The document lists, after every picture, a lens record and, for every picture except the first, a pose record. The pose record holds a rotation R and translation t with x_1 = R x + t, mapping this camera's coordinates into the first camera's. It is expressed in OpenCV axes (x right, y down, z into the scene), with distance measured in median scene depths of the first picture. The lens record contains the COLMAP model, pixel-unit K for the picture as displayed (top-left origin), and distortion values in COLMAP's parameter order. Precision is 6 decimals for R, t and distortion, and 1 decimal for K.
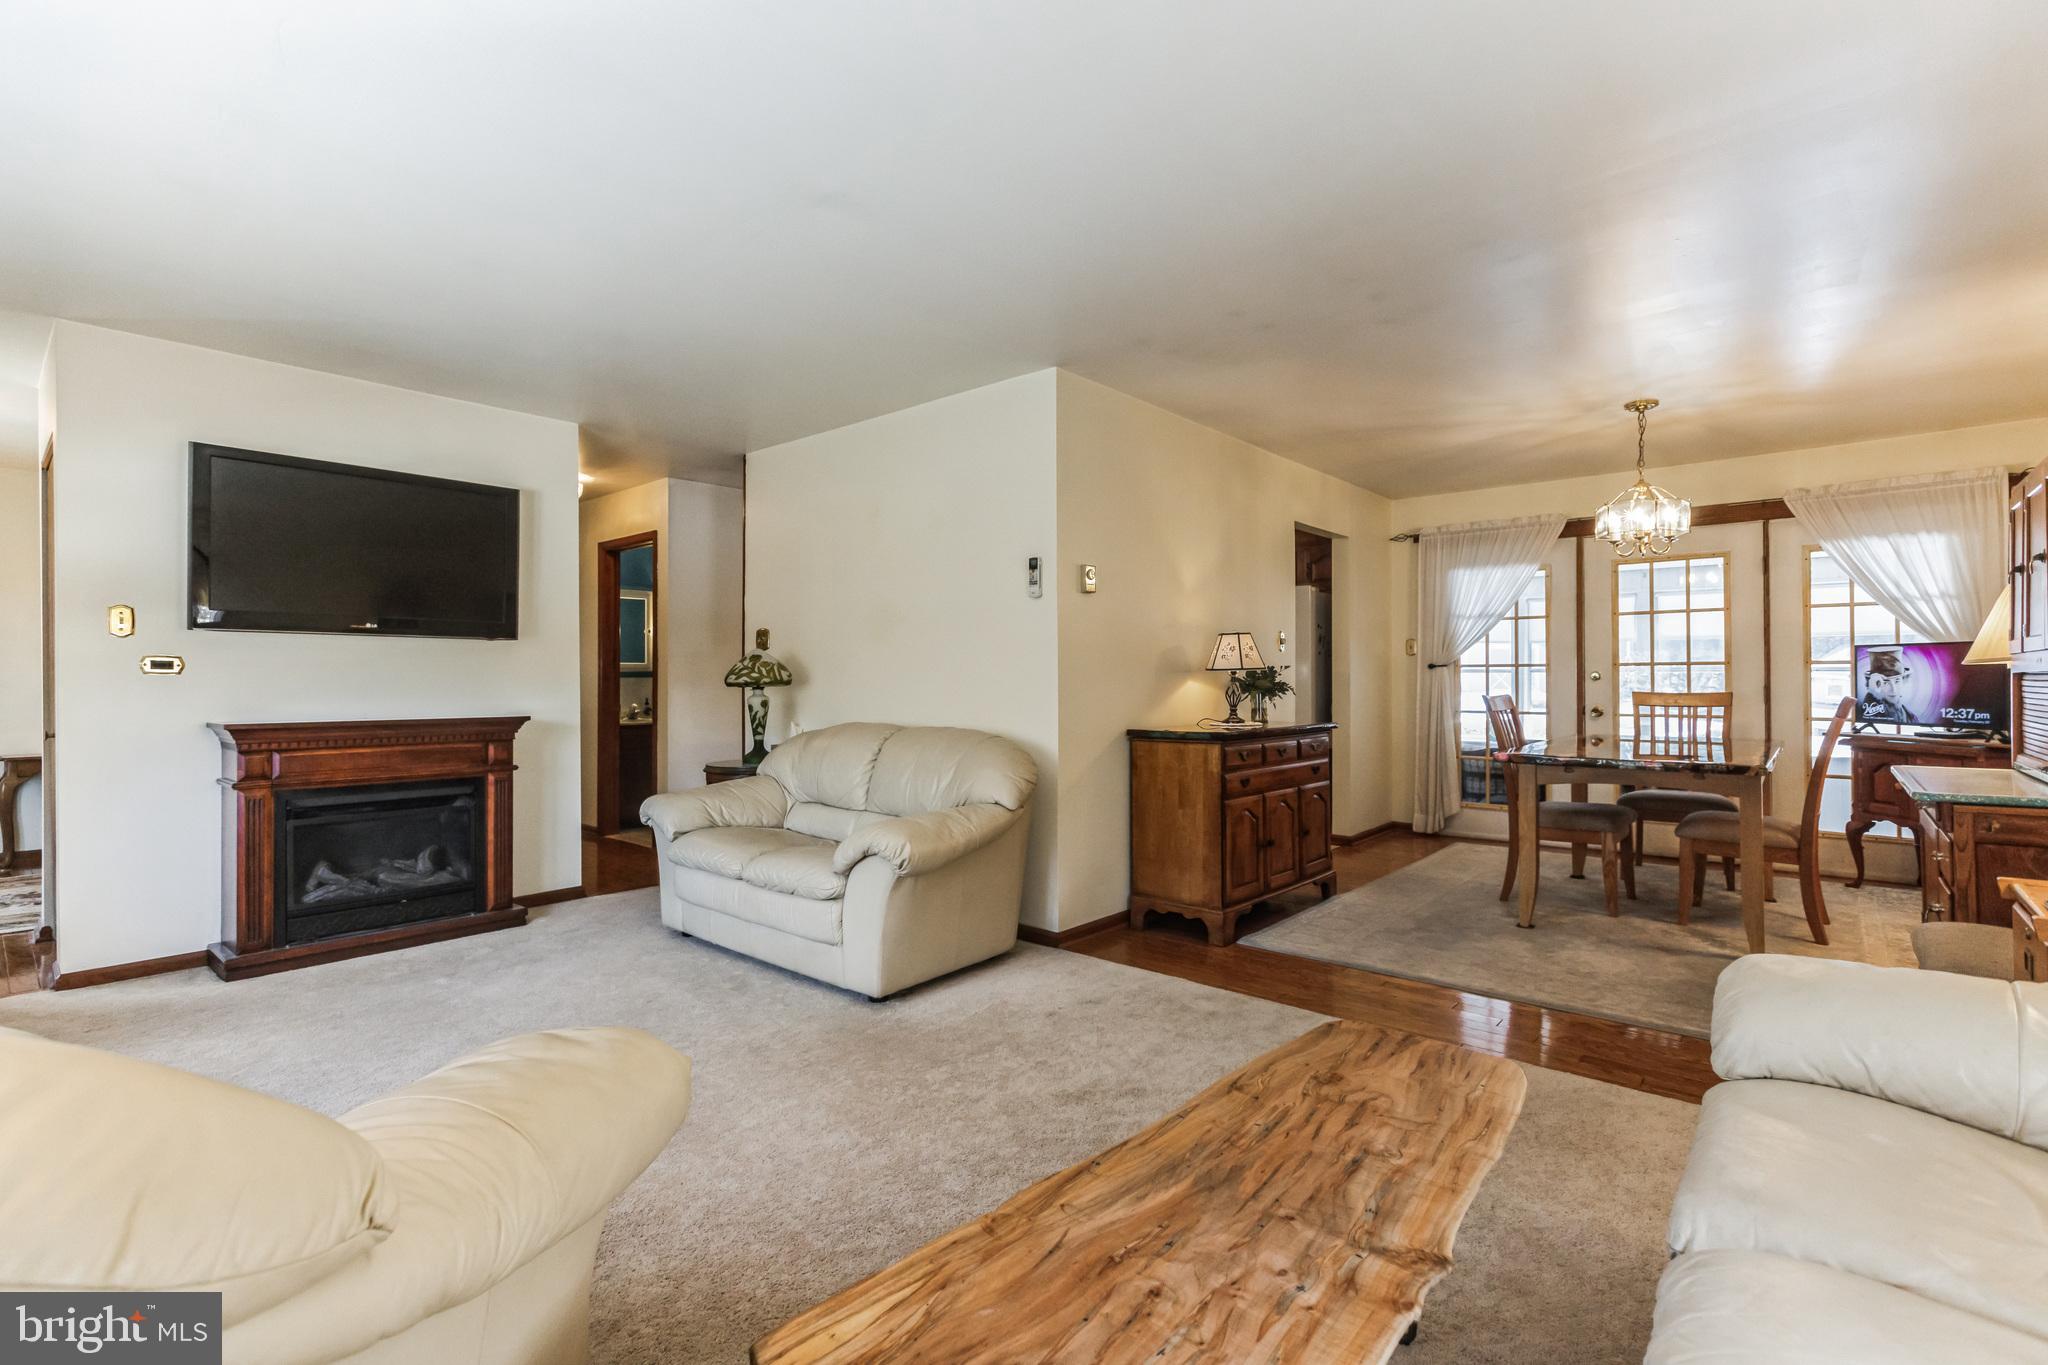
lens RADIAL K [[913.5, 0, 1029.9], [0, 913.5, 681.2], [0, 0, 1]] dist [0.000408, 0.000468]
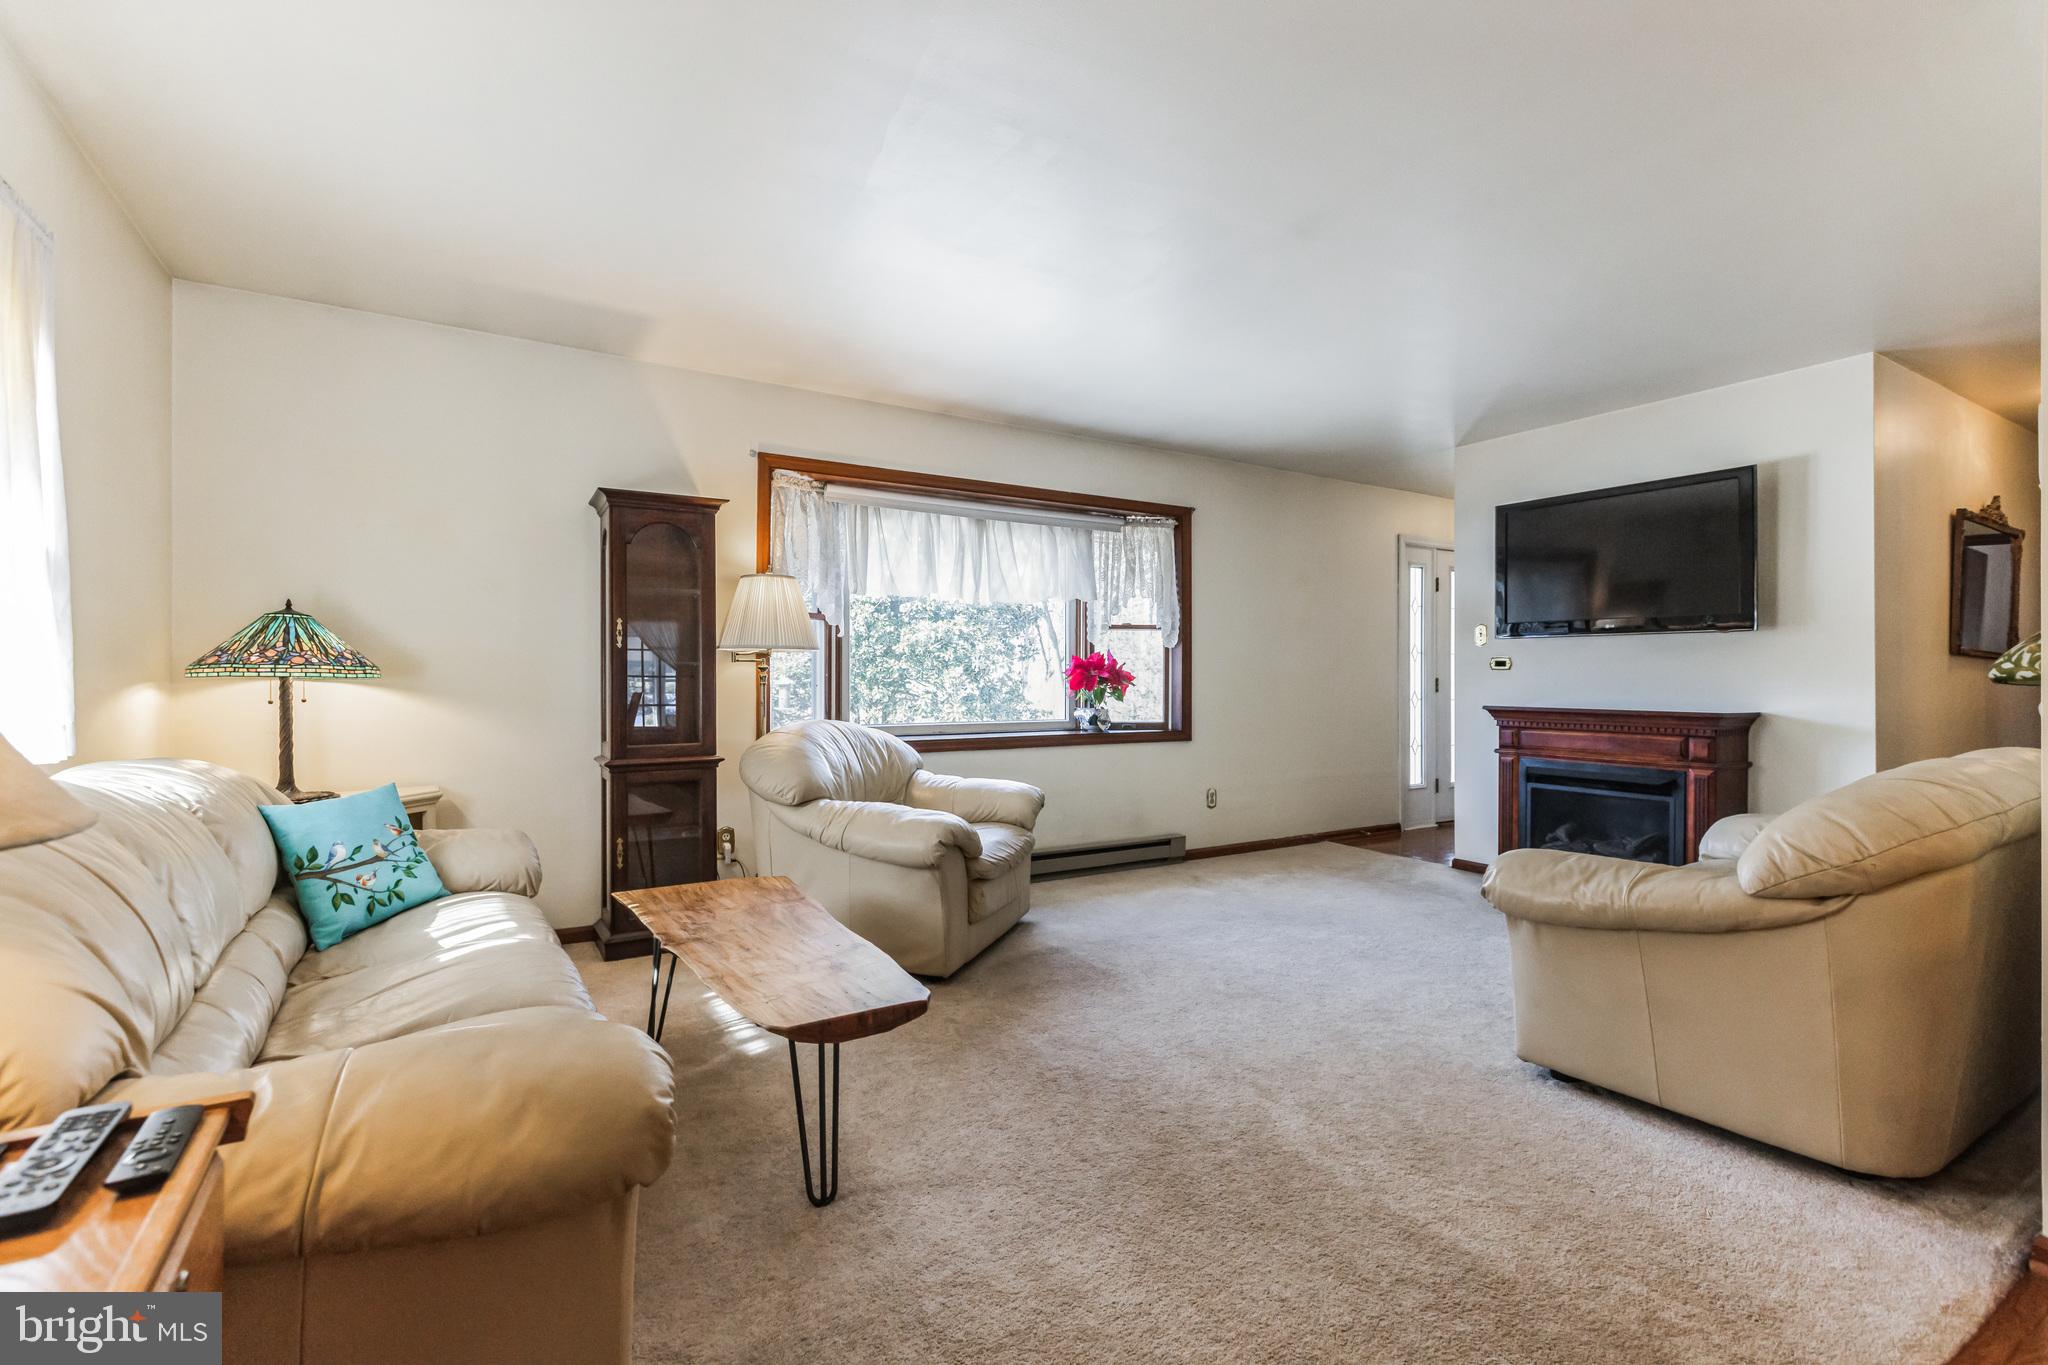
lens RADIAL K [[913.5, 0, 1018.3], [0, 913.5, 684.8], [0, 0, 1]] dist [0.000408, 0.000468]
pose [[-0.282400, 0.008806, -0.959256, 0.647743], [-0.001154, 0.999954, 0.009519, 0.002516], [0.959296, 0.003795, -0.282377, 0.687501]]
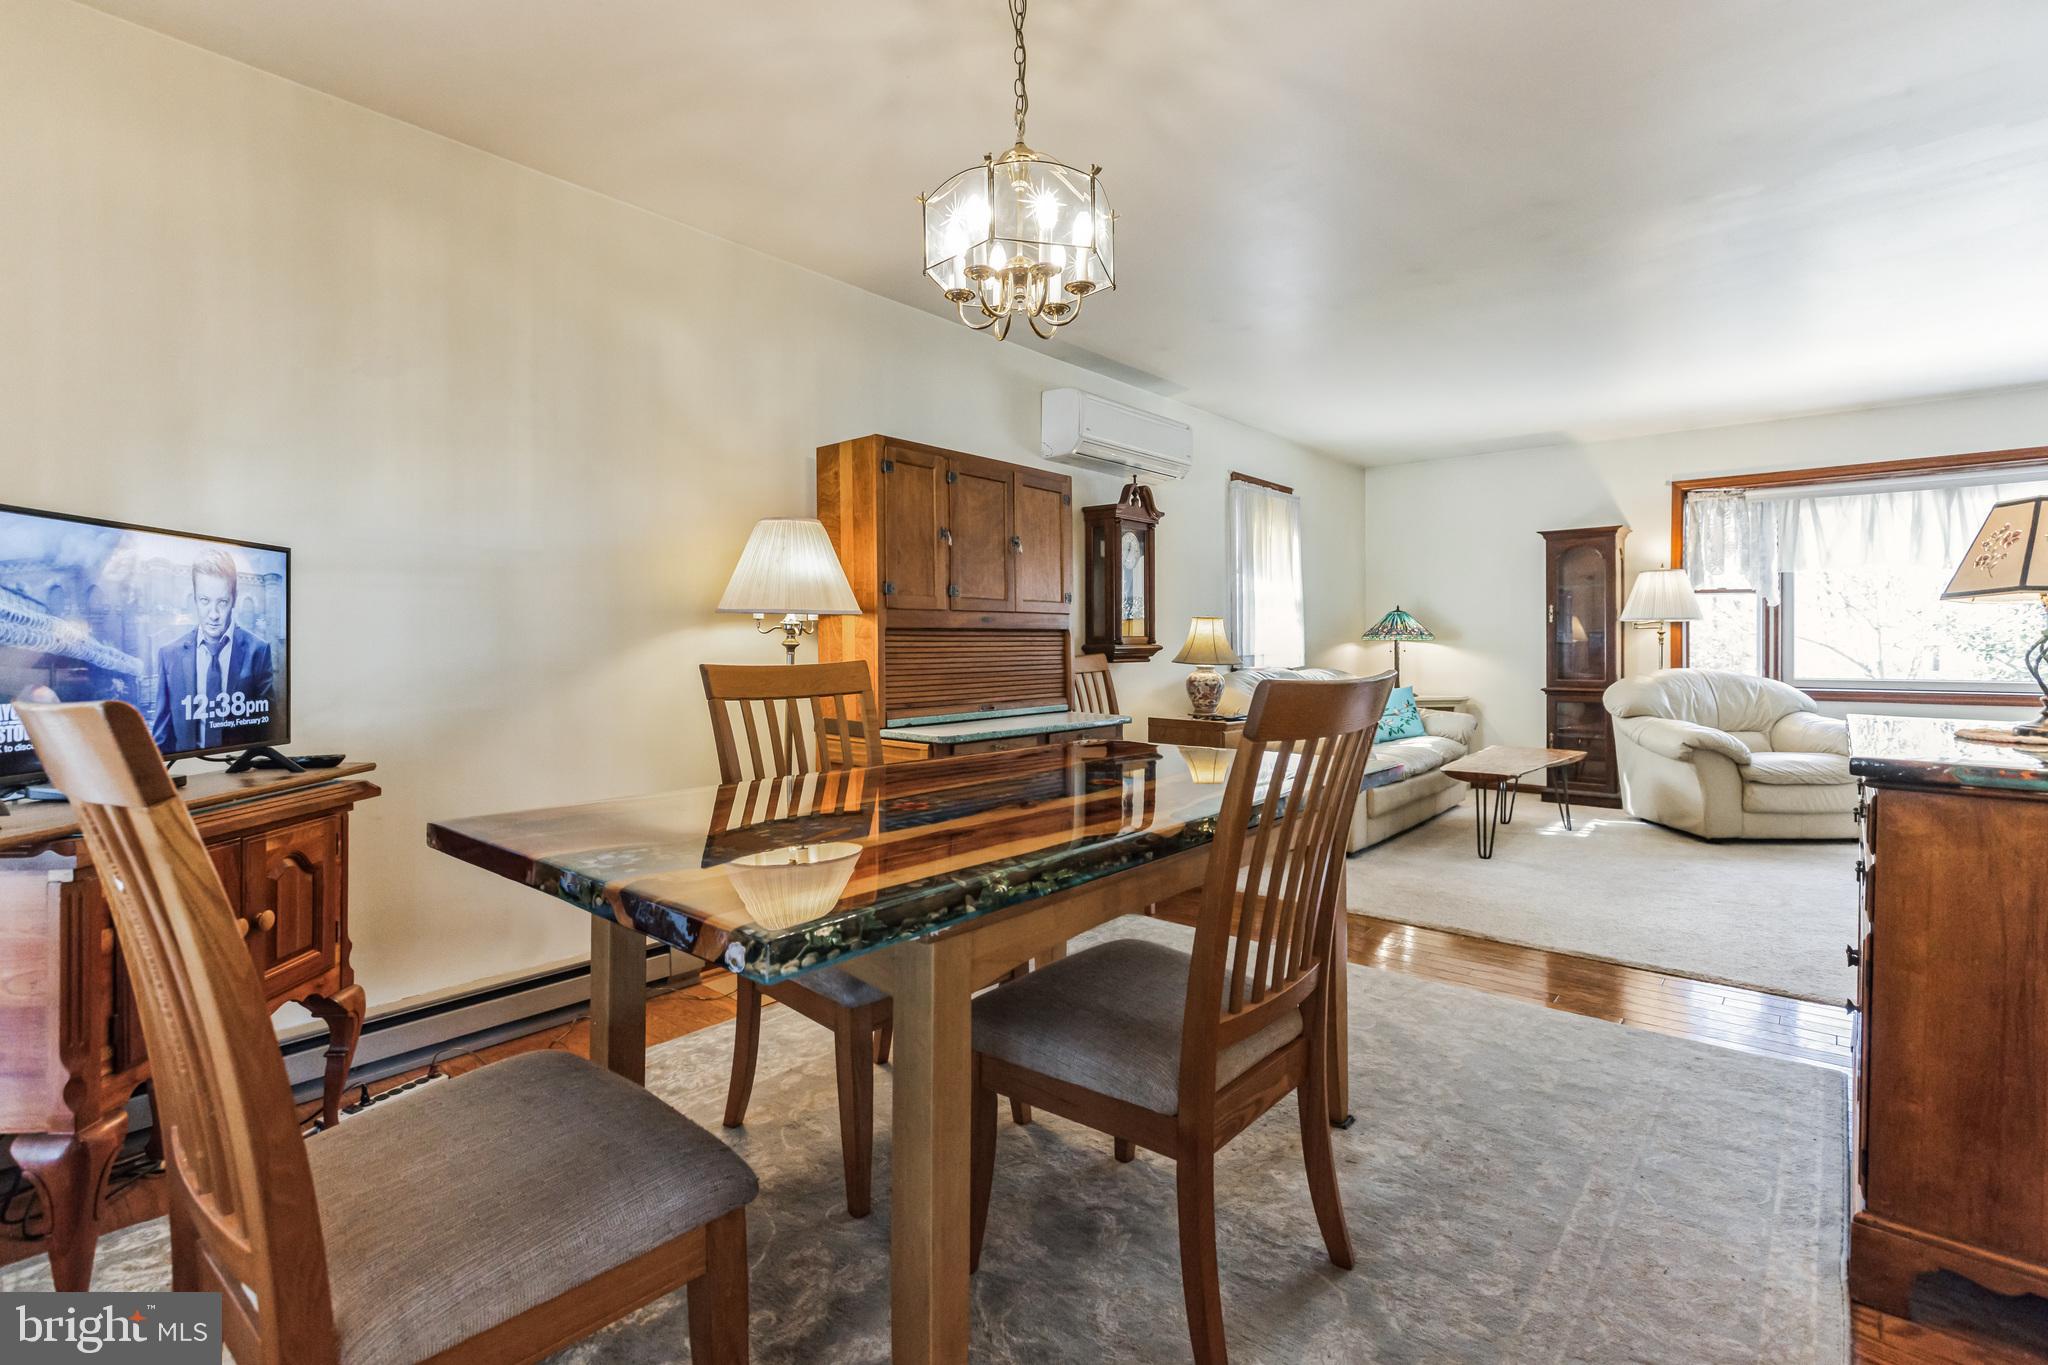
lens RADIAL K [[961.3, 0, 1011.1], [0, 961.3, 644.9], [0, 0, 1]] dist [-0.005034, -0.000787]
pose [[-0.999693, 0.003092, -0.024577, 0.991738], [0.003116, 0.999995, -0.000942, 0.017177], [0.024574, -0.001018, -0.999697, 2.351486]]
